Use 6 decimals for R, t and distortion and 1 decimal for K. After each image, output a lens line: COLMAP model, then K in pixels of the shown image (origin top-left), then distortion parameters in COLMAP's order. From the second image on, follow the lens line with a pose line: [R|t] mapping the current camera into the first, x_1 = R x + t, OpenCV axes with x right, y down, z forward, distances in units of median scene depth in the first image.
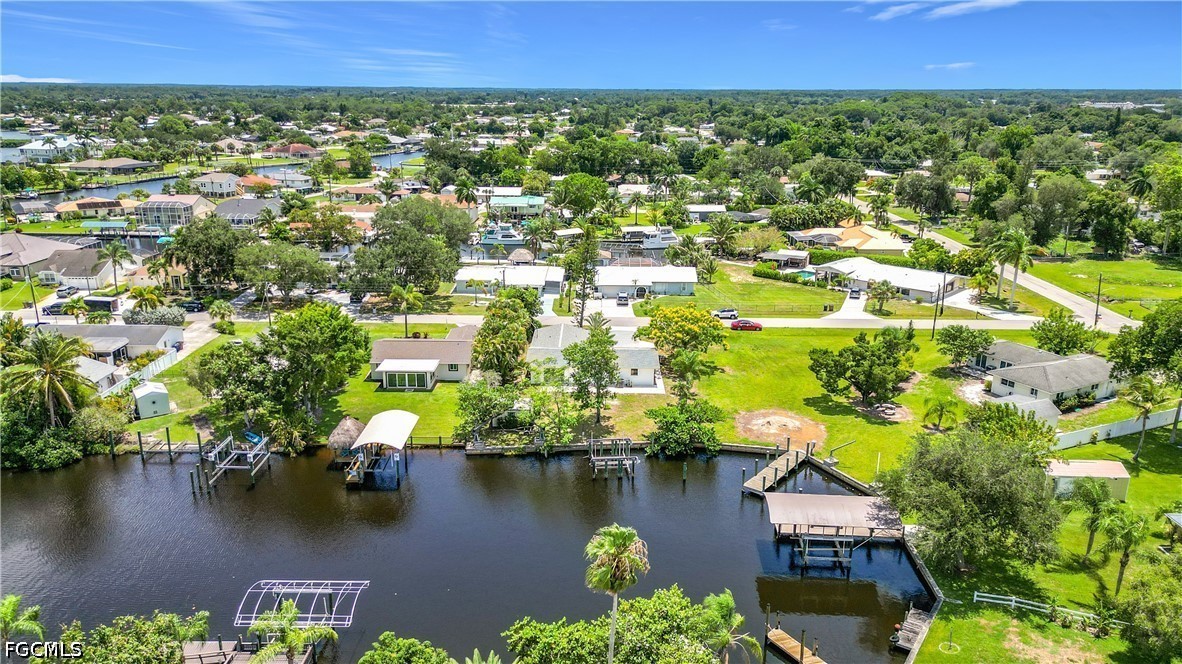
lens RADIAL K [[835.7, 0, 591.0], [0, 835.7, 332.0], [0, 0, 1]] dist [0.011036, -0.007321]
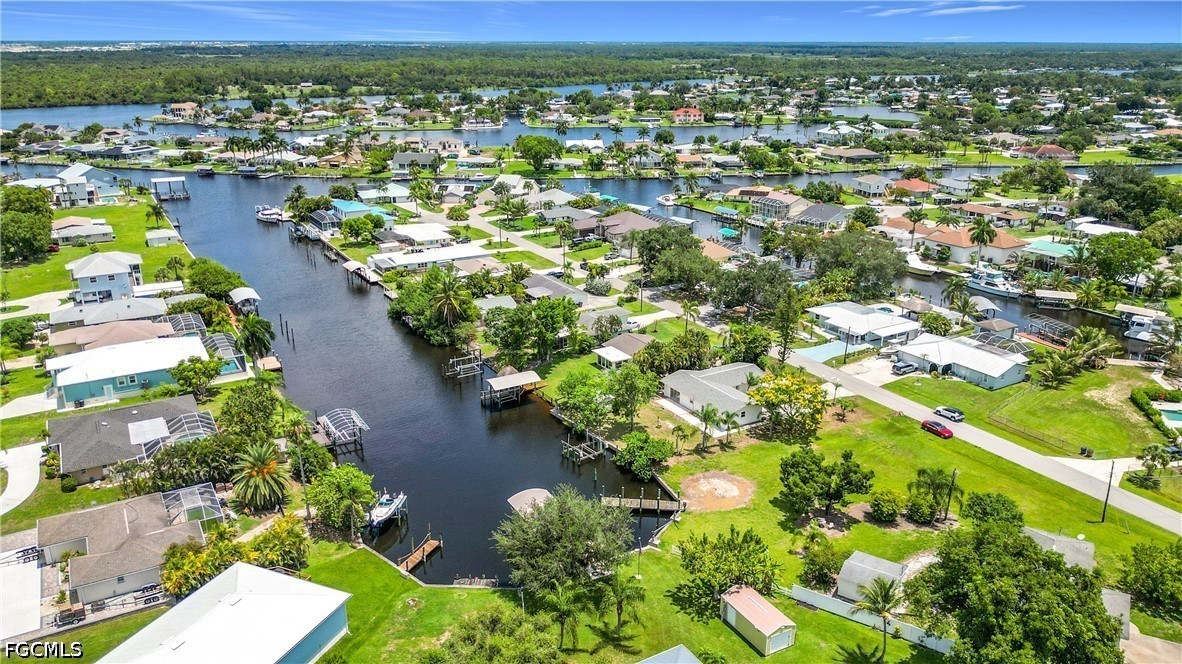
lens RADIAL K [[835.7, 0, 591.0], [0, 835.7, 332.0], [0, 0, 1]] dist [0.011036, -0.007321]
pose [[0.524199, 0.271345, -0.807210, 0.716258], [-0.236304, 0.957003, 0.168244, -0.180483], [0.818154, 0.102553, 0.565779, 0.105935]]
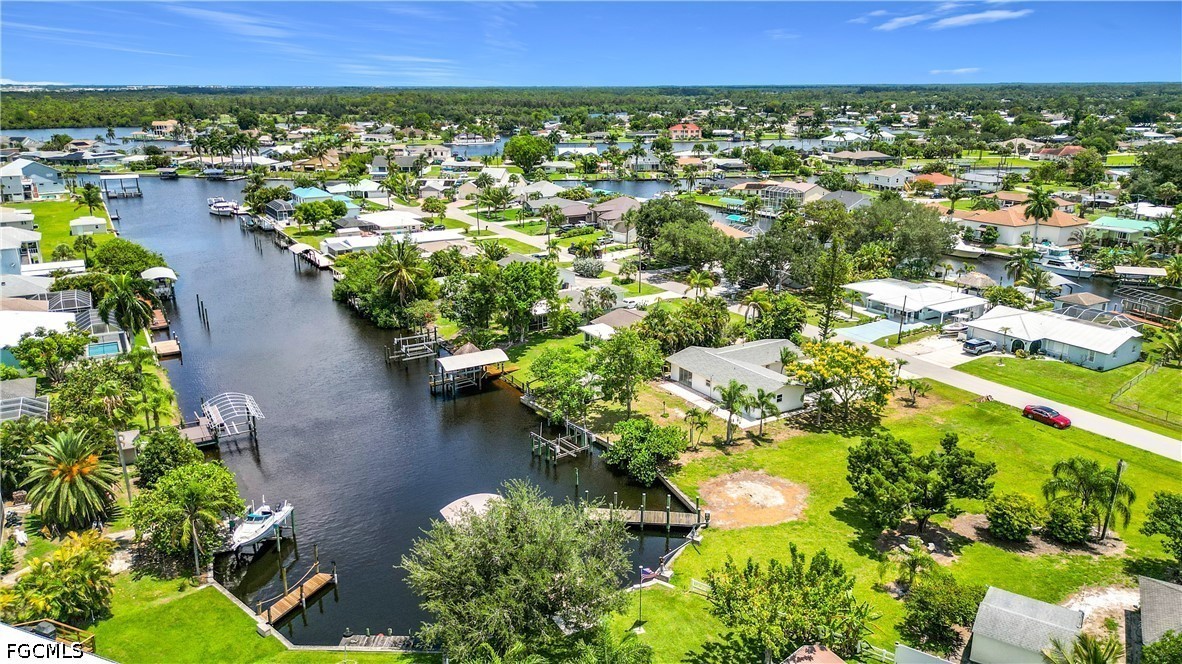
lens RADIAL K [[820.6, 0, 591.0], [0, 820.6, 332.0], [0, 0, 1]] dist [0.024175, 0.000106]
pose [[0.527158, 0.234948, -0.816642, 0.529801], [-0.231959, 0.964307, 0.127697, -0.075714], [0.817496, 0.122110, 0.562840, 0.272738]]
